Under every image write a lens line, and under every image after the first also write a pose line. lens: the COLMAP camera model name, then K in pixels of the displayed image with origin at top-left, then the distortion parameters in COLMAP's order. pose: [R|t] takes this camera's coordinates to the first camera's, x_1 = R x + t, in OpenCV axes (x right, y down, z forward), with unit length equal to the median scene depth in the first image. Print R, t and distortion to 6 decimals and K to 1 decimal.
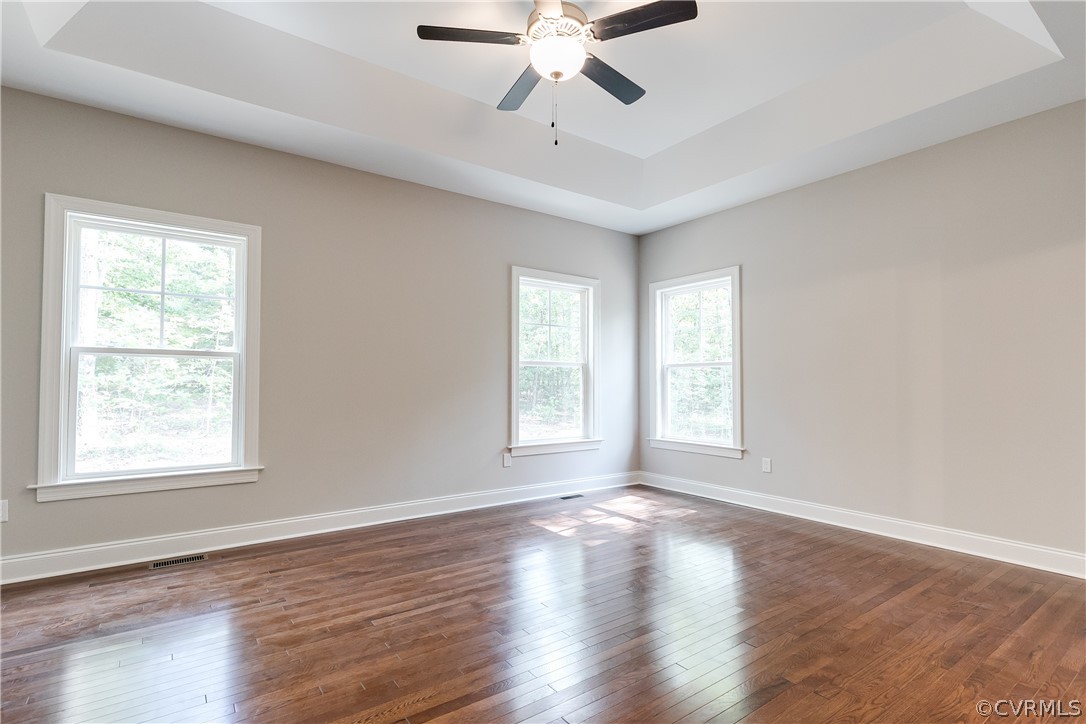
lens RADIAL K [[512.0, 0, 542.0], [0, 512.0, 369.9], [0, 0, 1]] dist [0.000331, 0.000413]
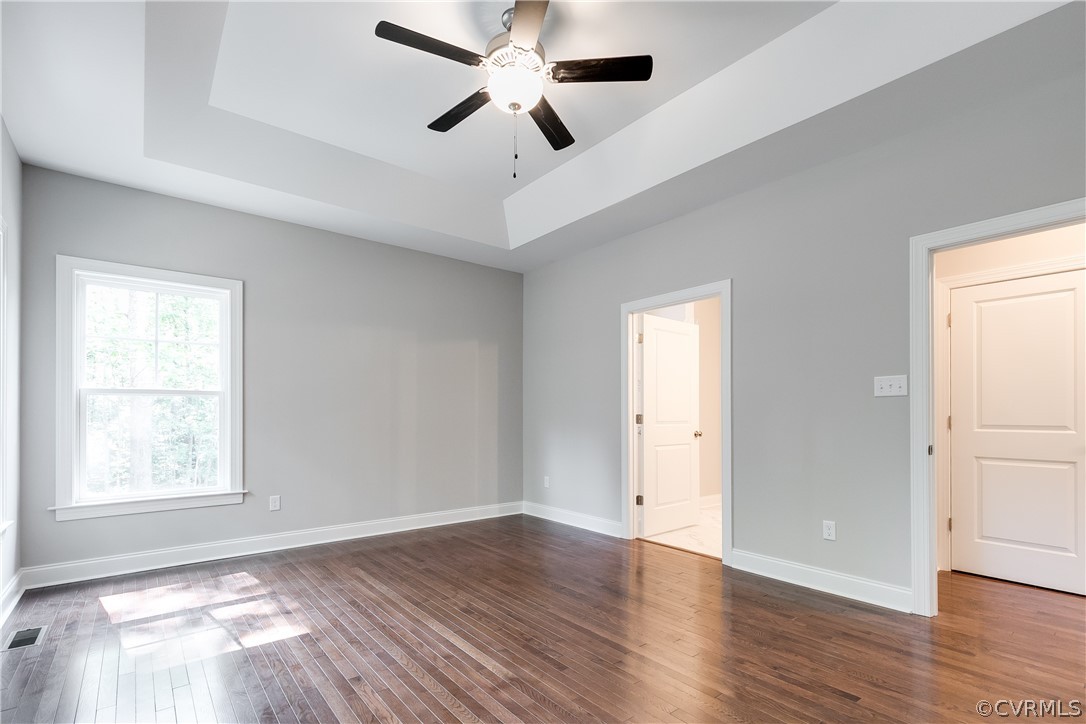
lens RADIAL K [[512.0, 0, 556.9], [0, 512.0, 408.5], [0, 0, 1]] dist [0.000331, 0.000413]
pose [[-0.059905, 0.006401, 0.998184, -0.538828], [-0.025090, 0.999654, -0.007916, 0.006029], [-0.997889, -0.025519, -0.059724, 0.539622]]
